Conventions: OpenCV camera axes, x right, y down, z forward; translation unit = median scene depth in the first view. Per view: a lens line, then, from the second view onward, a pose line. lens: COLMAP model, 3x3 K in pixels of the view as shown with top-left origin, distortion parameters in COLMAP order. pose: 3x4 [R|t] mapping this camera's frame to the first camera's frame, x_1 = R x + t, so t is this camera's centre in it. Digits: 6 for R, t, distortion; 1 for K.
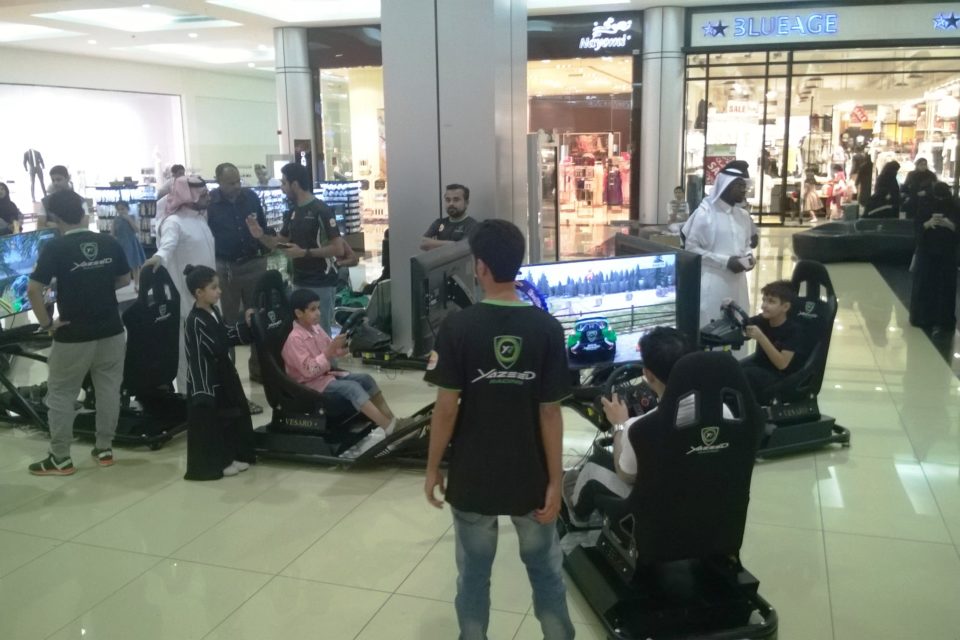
lens RADIAL K [[862.0, 0, 480.3], [0, 862.0, 318.4], [0, 0, 1]] dist [0.016492, -0.060204]
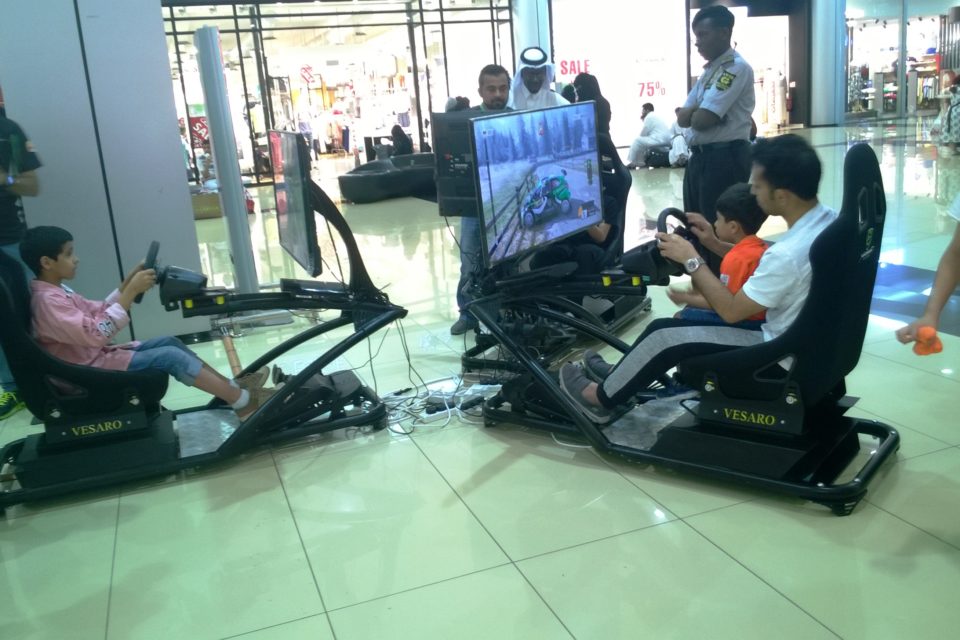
lens RADIAL K [[862.0, 0, 481.2], [0, 862.0, 322.8], [0, 0, 1]] dist [0.016492, -0.060204]
pose [[0.789231, -0.190819, 0.583698, -0.079256], [0.176583, 0.980873, 0.081900, 0.009765], [-0.588161, 0.038433, 0.807830, 0.071002]]
